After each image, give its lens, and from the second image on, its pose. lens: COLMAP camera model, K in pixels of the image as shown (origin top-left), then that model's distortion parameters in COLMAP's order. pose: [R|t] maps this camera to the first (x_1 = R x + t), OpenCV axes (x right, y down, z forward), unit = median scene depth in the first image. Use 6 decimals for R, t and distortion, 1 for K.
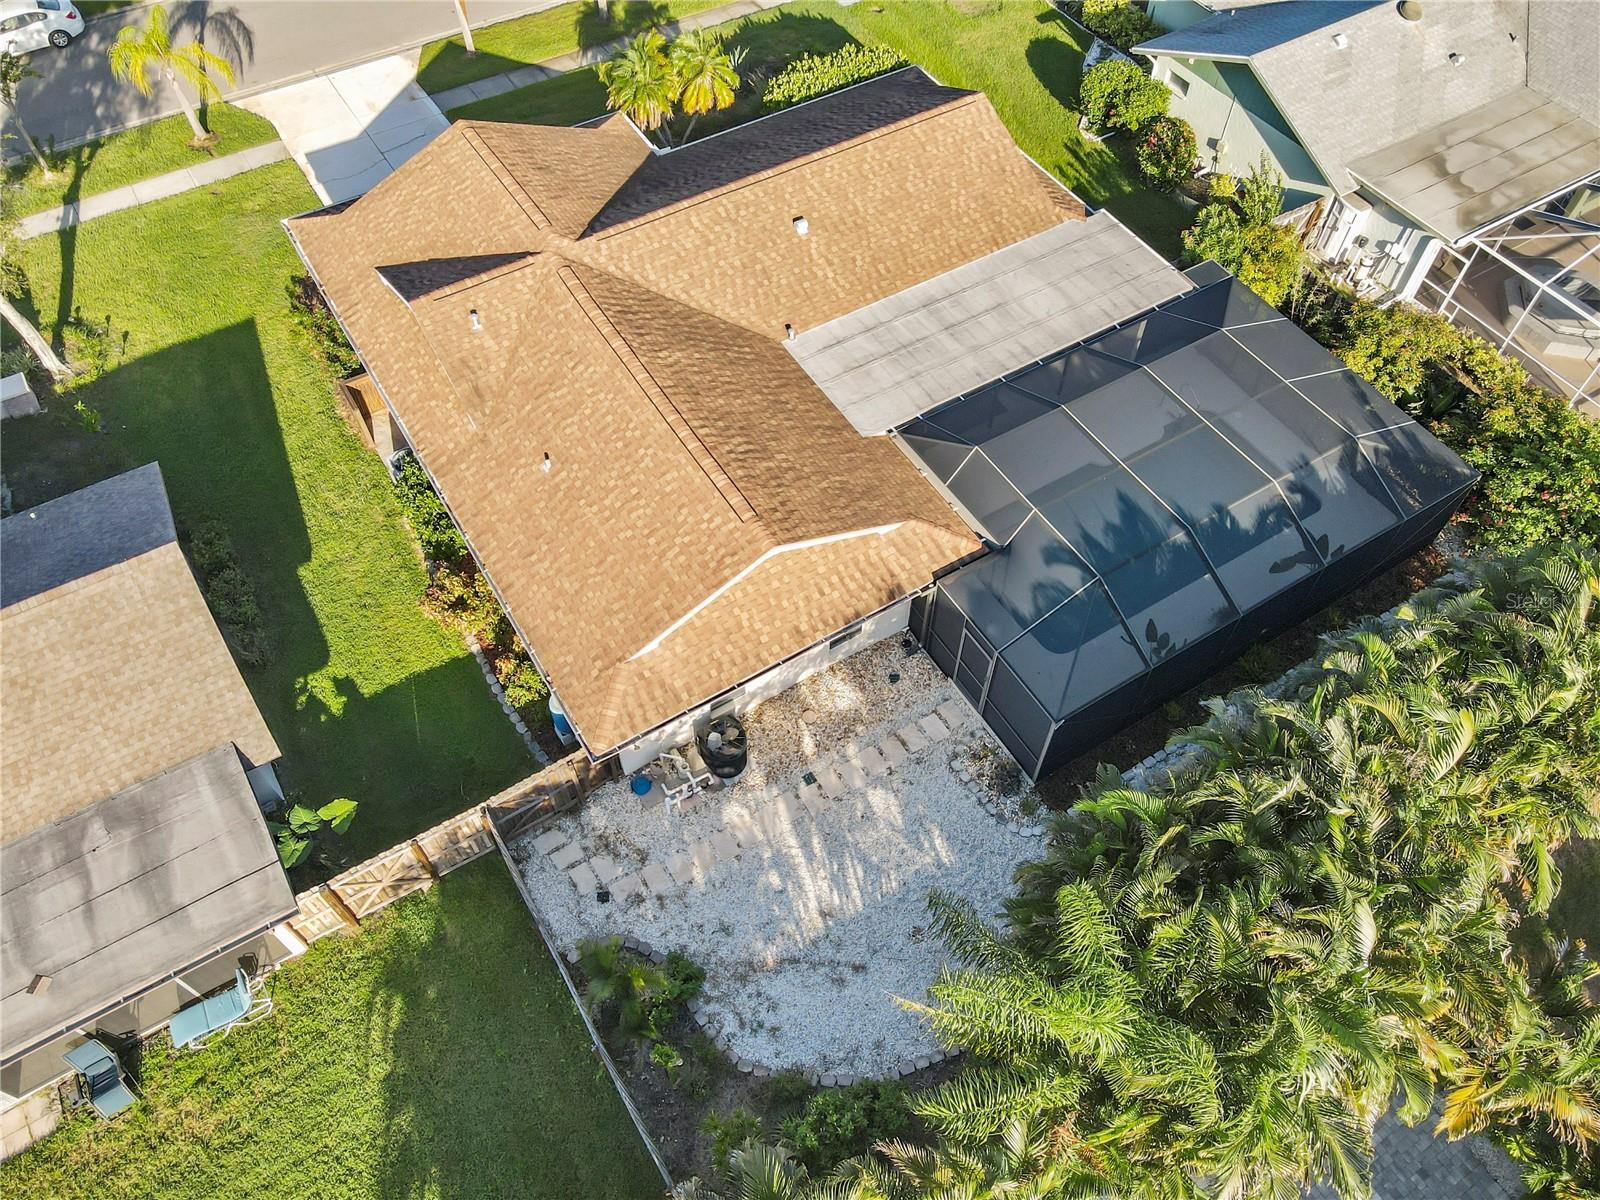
lens RADIAL K [[1138.9, 0, 800.0], [0, 1138.9, 600.0], [0, 0, 1]] dist [0.007621, 0.009339]
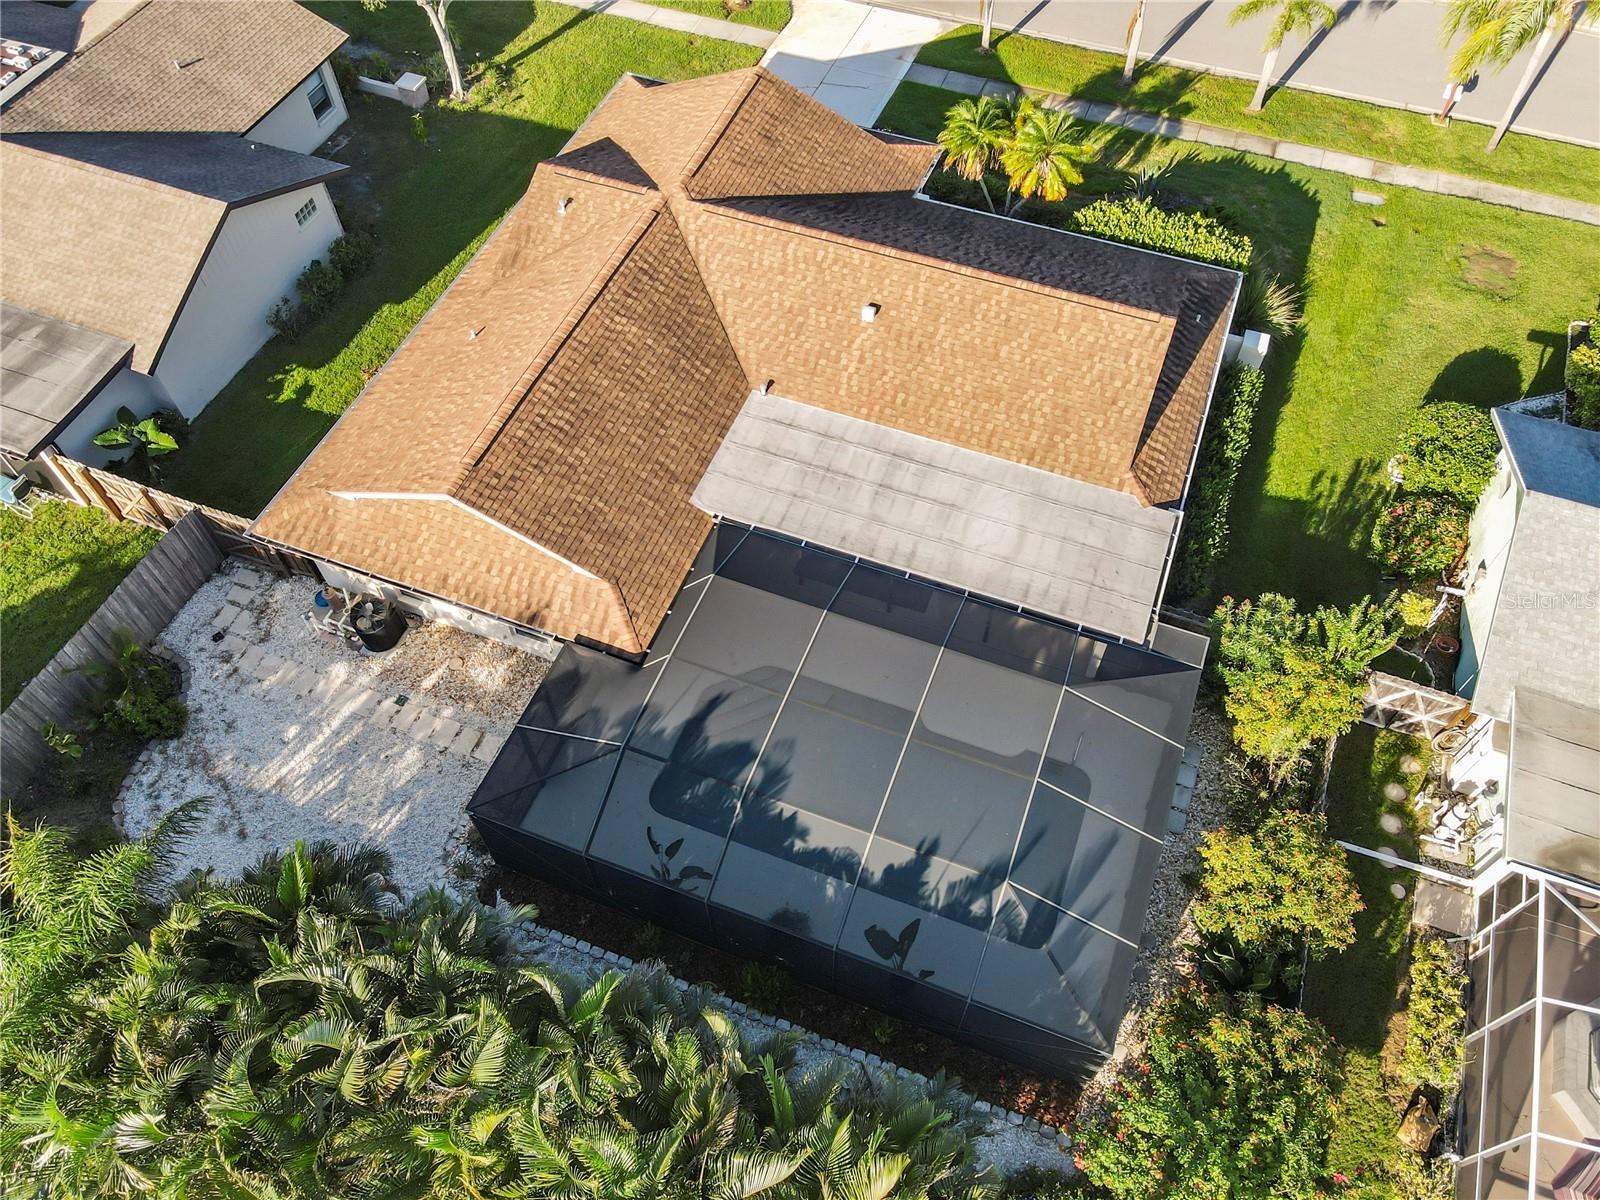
lens RADIAL K [[1138.9, 0, 800.0], [0, 1138.9, 600.0], [0, 0, 1]] dist [0.007621, 0.009339]
pose [[0.609571, 0.653248, -0.449099, 0.560895], [-0.650206, 0.736089, 0.188159, -0.303439], [0.453492, 0.177311, 0.873445, 0.202542]]
